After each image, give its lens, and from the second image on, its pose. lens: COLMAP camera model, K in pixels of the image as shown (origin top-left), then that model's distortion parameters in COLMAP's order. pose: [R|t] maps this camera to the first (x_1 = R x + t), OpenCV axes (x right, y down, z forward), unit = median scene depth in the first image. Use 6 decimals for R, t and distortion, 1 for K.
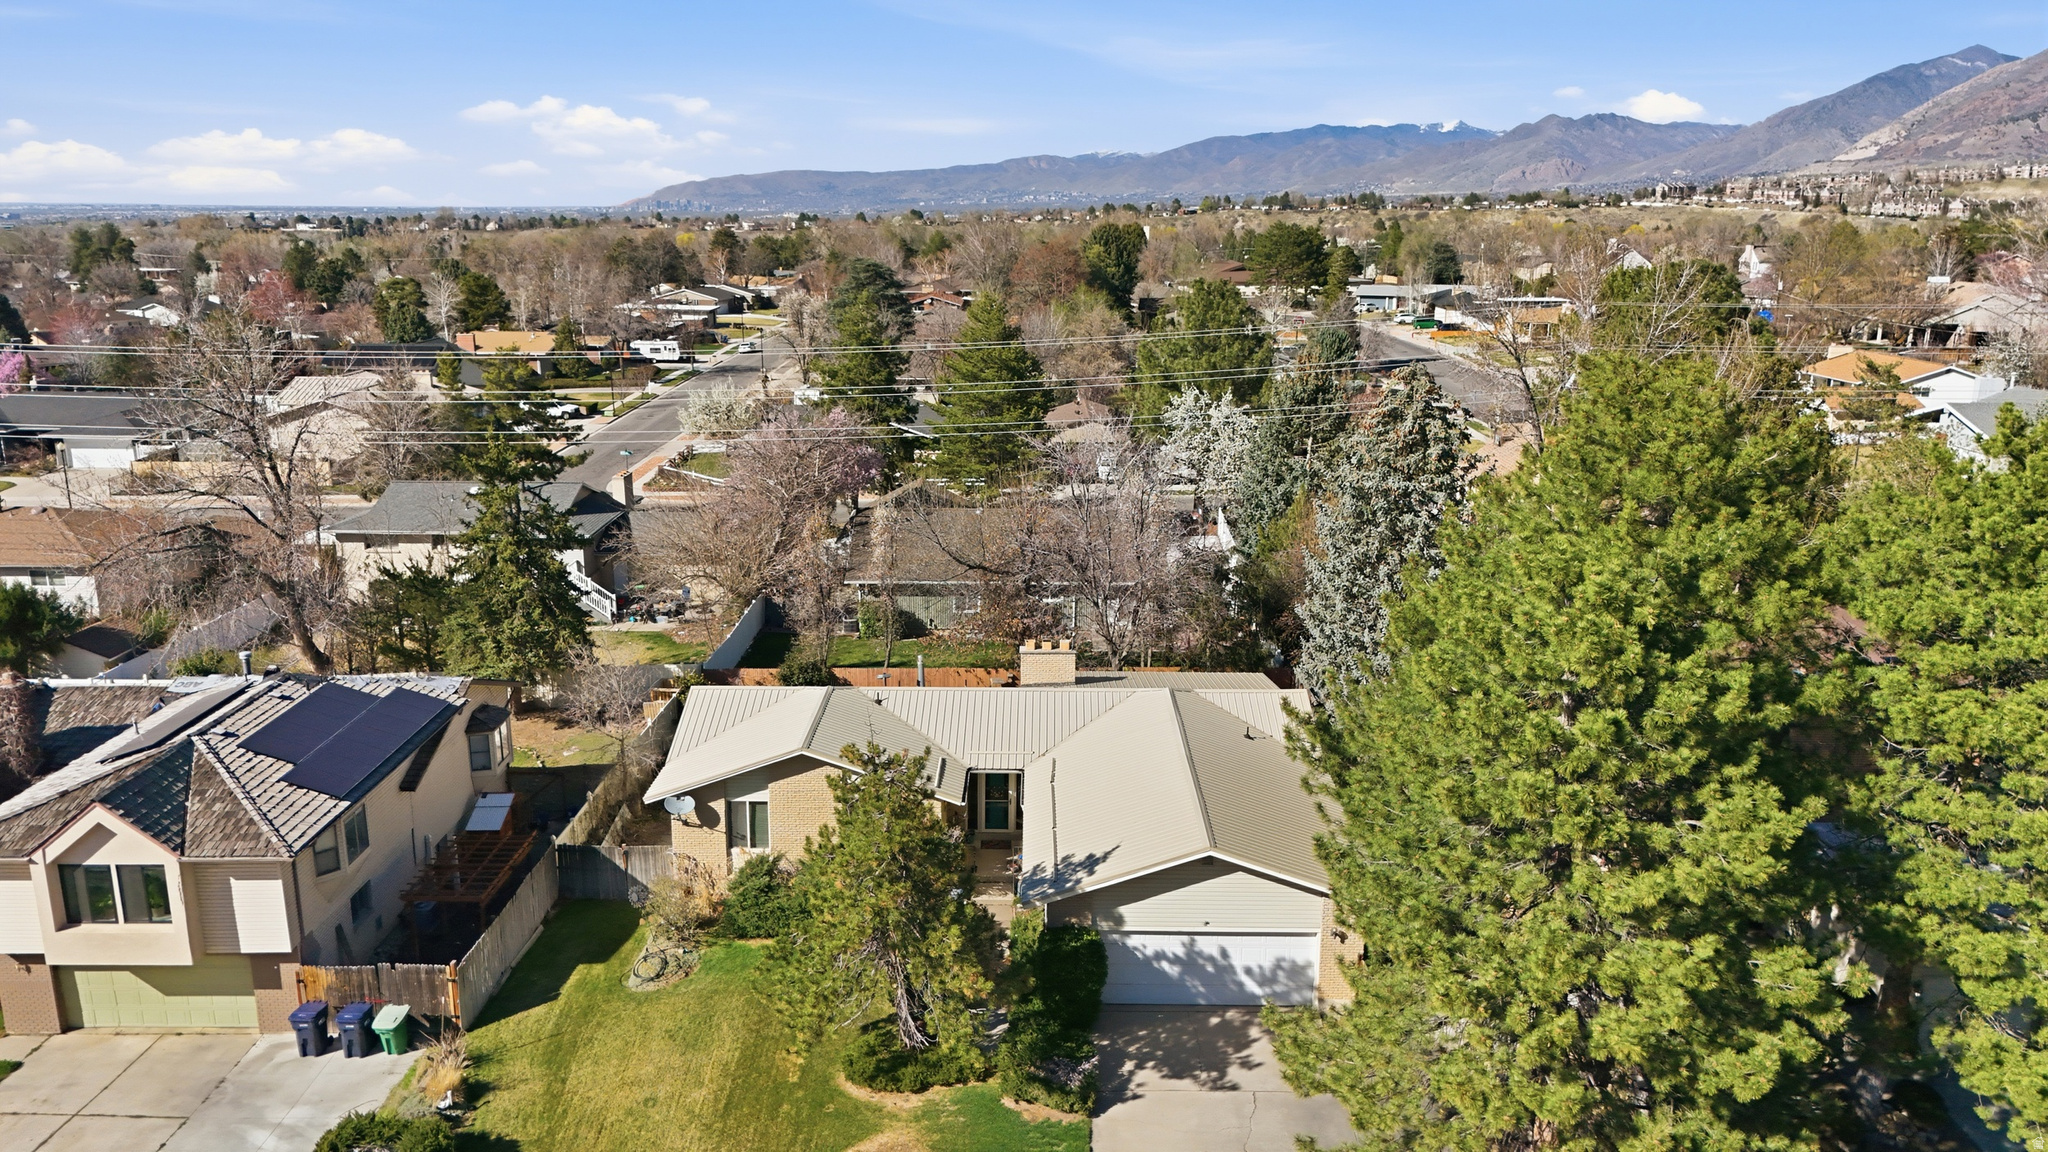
lens RADIAL K [[1493.9, 0, 1024.0], [0, 1493.9, 576.0], [0, 0, 1]] dist [0.070303, -0.087156]
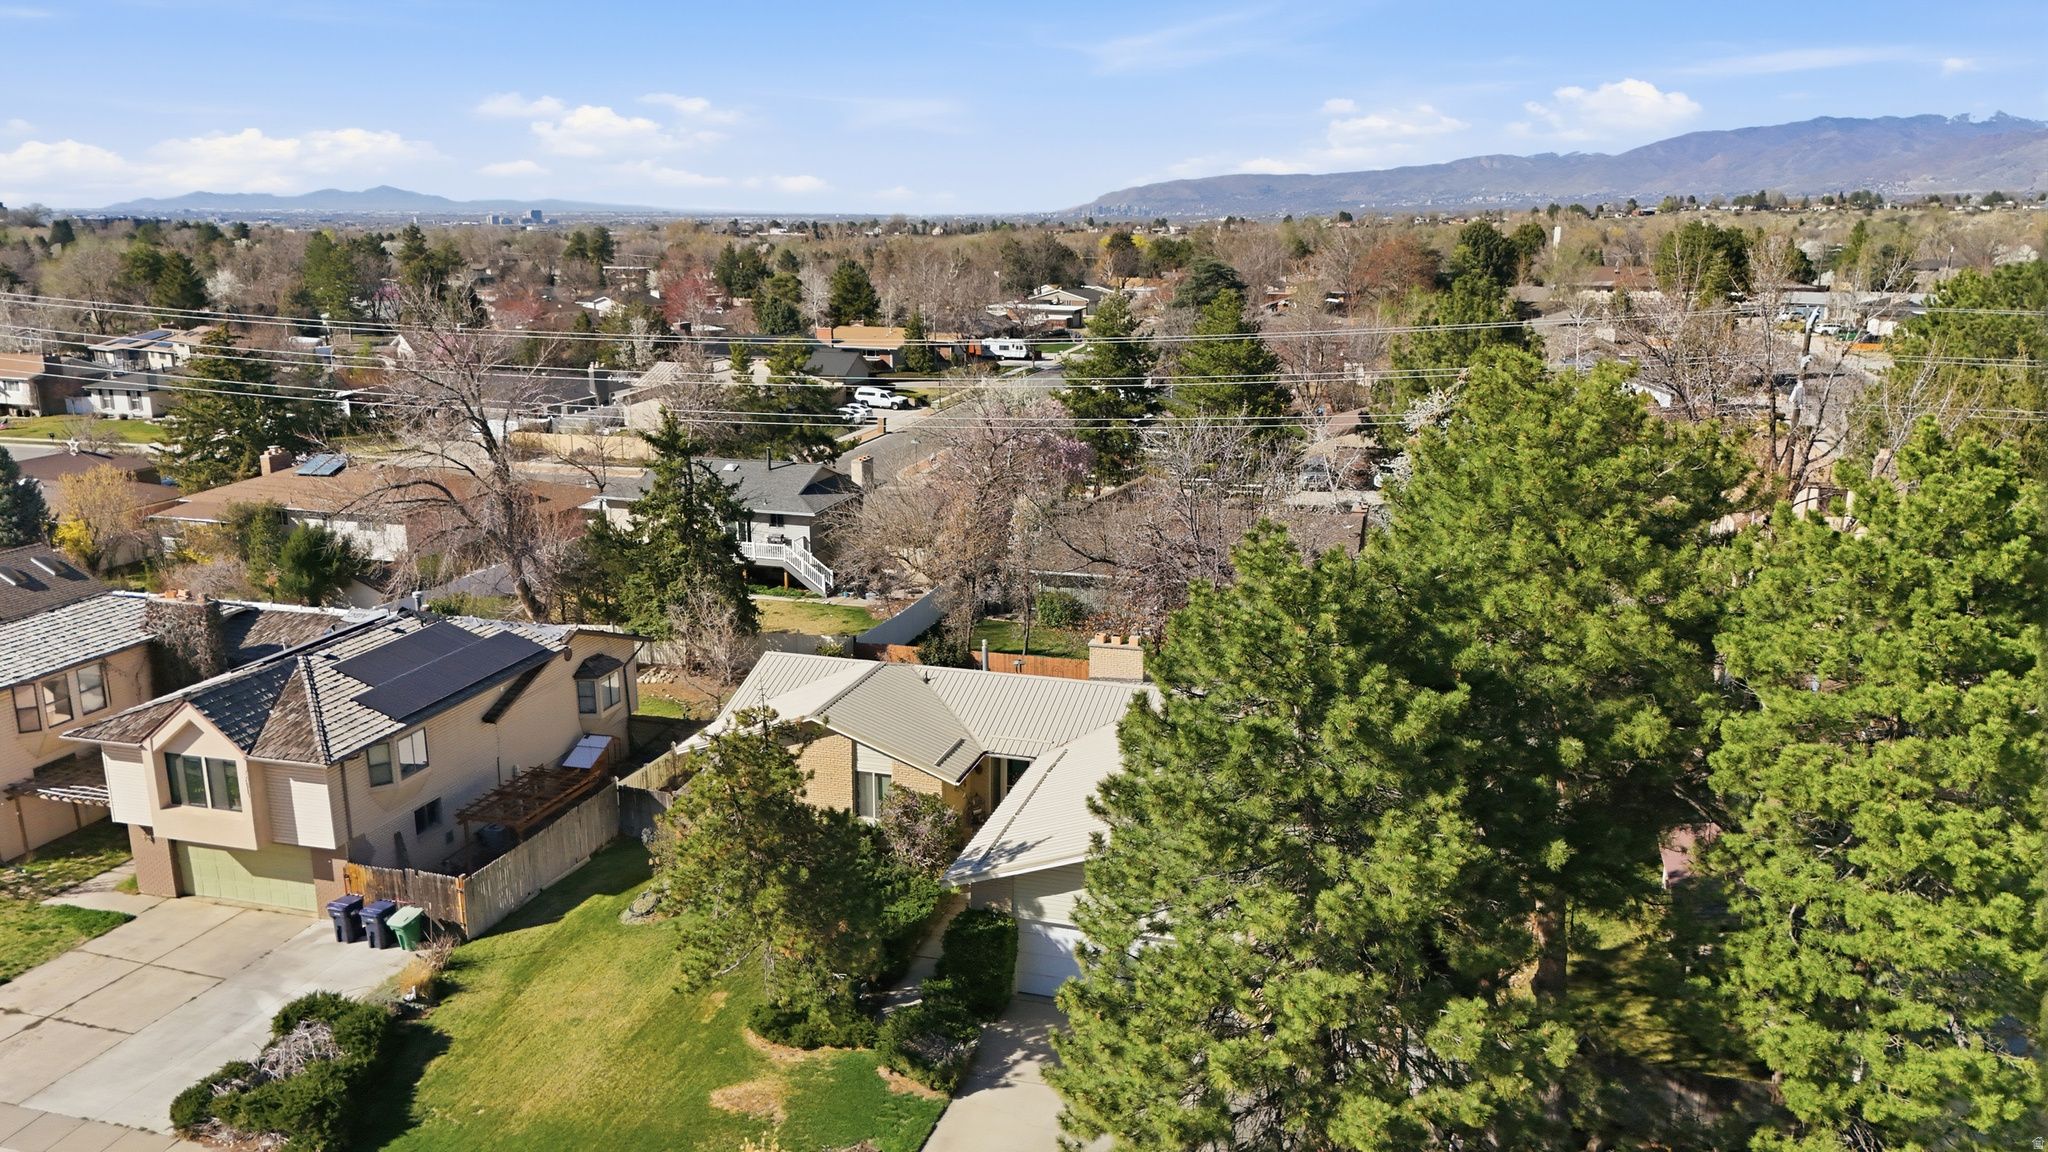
lens RADIAL K [[1493.9, 0, 1024.0], [0, 1493.9, 576.0], [0, 0, 1]] dist [0.070303, -0.087156]
pose [[0.962066, 0.063494, -0.265327, 0.299918], [-0.064102, 0.997923, 0.006378, 0.002316], [0.265181, 0.010872, 0.964137, 0.036050]]
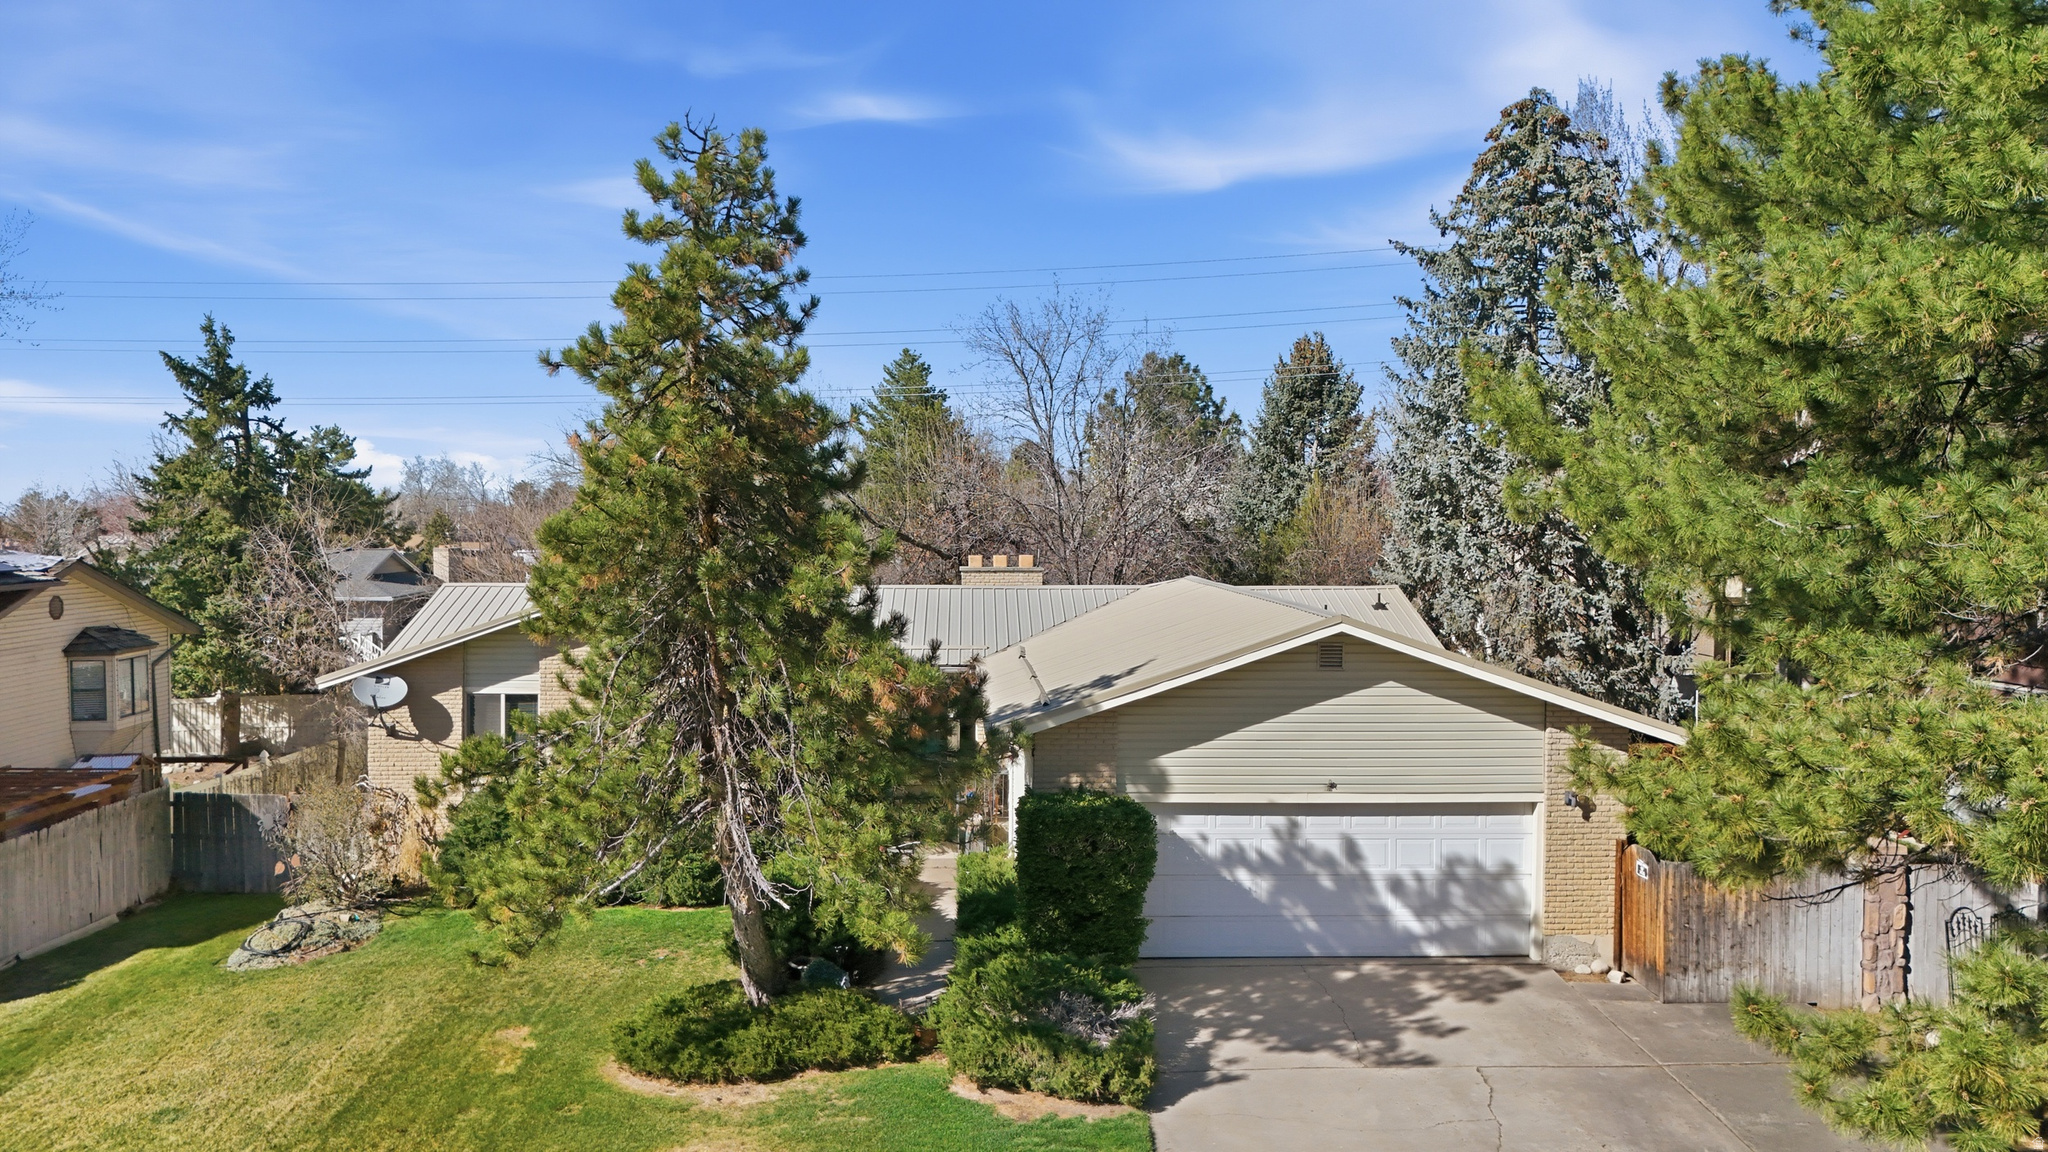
lens RADIAL K [[1455.4, 0, 1017.6], [0, 1455.4, 575.1], [0, 0, 1]] dist [0.082334, -0.073709]
pose [[0.997775, 0.001080, 0.066665, -0.022206], [0.012121, 0.980269, -0.197299, 0.256345], [-0.065563, 0.197668, 0.978074, 0.470551]]
